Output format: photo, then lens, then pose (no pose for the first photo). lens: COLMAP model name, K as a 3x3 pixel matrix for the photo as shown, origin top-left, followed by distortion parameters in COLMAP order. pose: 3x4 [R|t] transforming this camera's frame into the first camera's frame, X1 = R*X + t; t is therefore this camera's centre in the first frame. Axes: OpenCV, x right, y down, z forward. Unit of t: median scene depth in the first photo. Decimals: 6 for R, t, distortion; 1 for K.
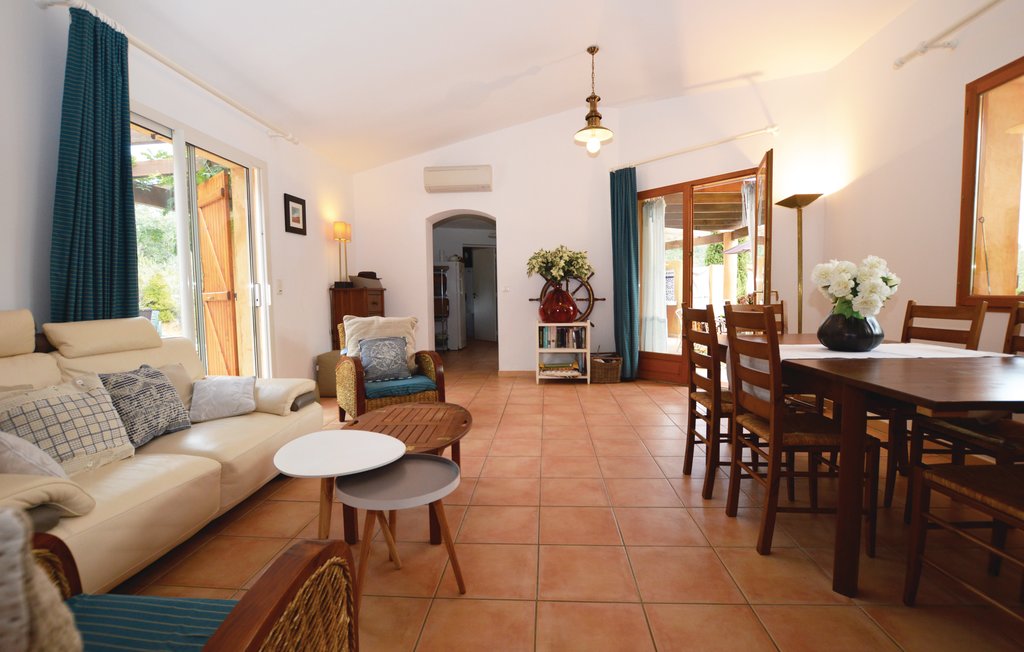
lens RADIAL K [[454.3, 0, 514.9], [0, 454.3, 328.3], [0, 0, 1]] dist [-0.033116, 0.000011]
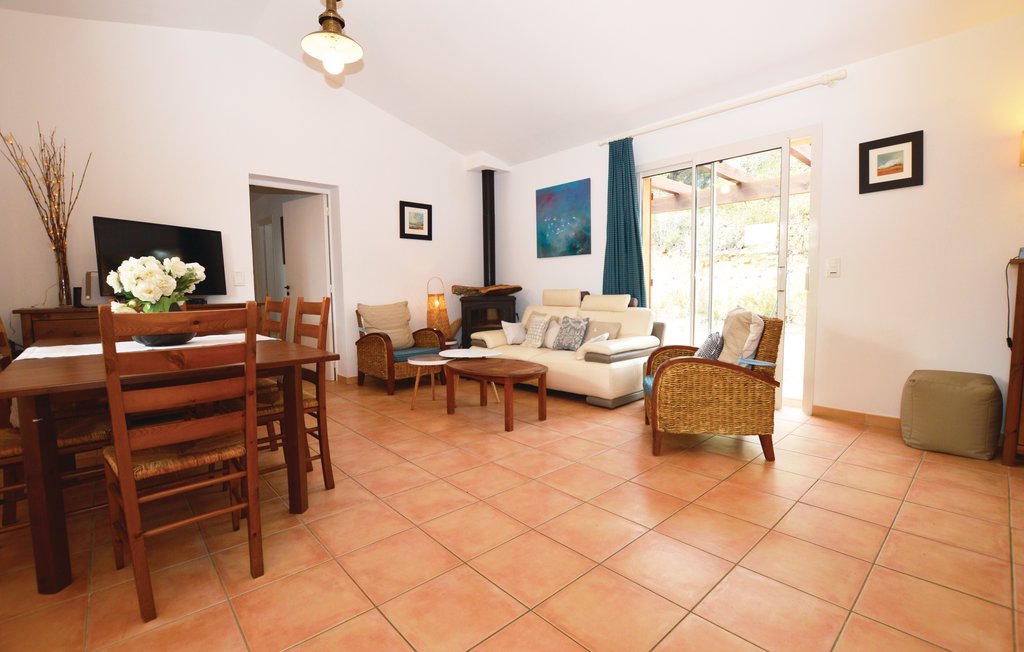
lens RADIAL K [[454.3, 0, 514.9], [0, 454.3, 328.3], [0, 0, 1]] dist [-0.033116, 0.000011]
pose [[-0.693955, 0.074656, -0.716138, 0.654330], [-0.030996, 0.990590, 0.133303, -0.104408], [0.719351, 0.114704, -0.685111, 1.623257]]
